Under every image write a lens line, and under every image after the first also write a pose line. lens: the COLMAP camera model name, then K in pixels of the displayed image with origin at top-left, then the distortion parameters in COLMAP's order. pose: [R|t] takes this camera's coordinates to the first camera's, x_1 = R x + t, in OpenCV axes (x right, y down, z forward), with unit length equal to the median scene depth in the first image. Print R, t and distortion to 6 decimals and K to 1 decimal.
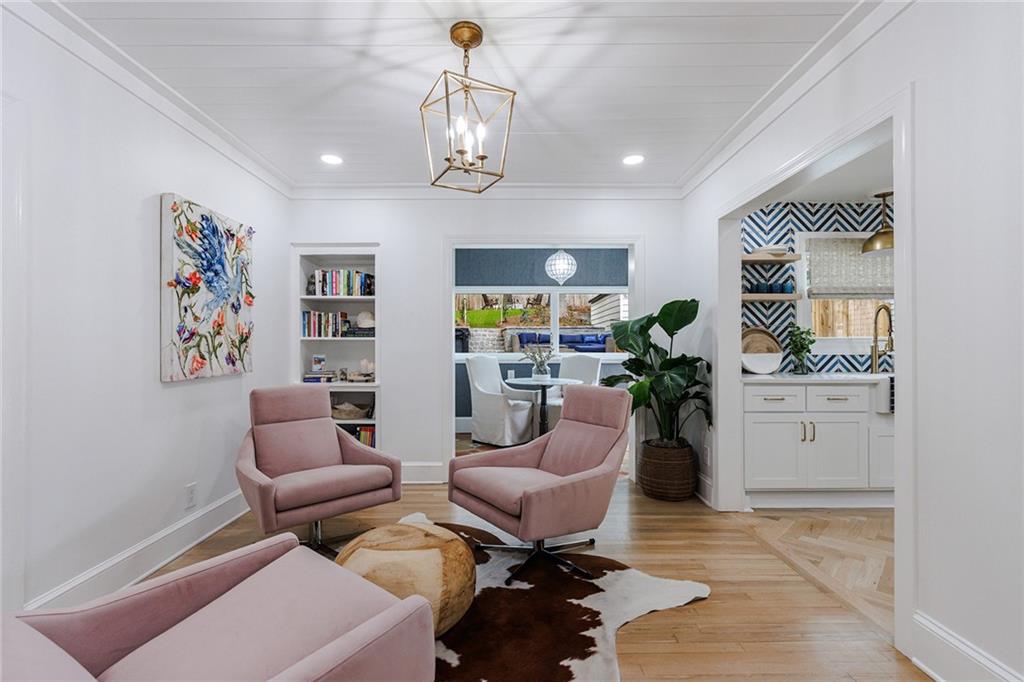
lens RADIAL K [[456.4, 0, 512.0], [0, 456.4, 341.0], [0, 0, 1]] dist [0.000258, -0.000236]
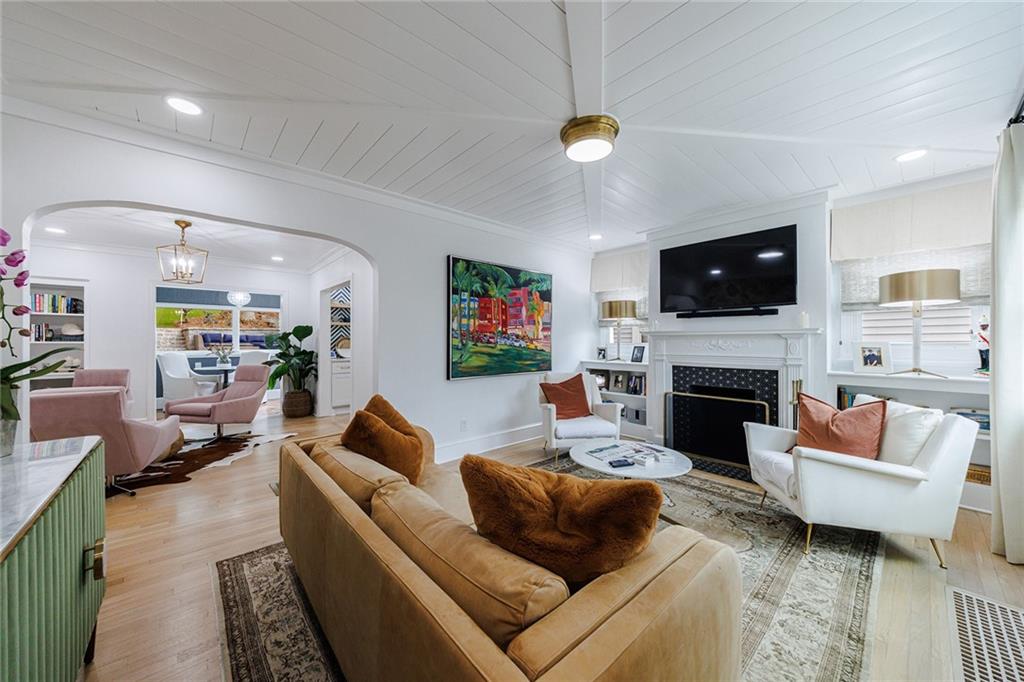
lens RADIAL K [[365.5, 0, 512.0], [0, 365.5, 341.0], [0, 0, 1]] dist [-0.002092, -0.000143]
pose [[0.749544, 0.000948, 0.661954, -0.033881], [-0.005038, 0.999978, 0.004272, -0.021492], [-0.661936, -0.006537, 0.749532, -0.820048]]
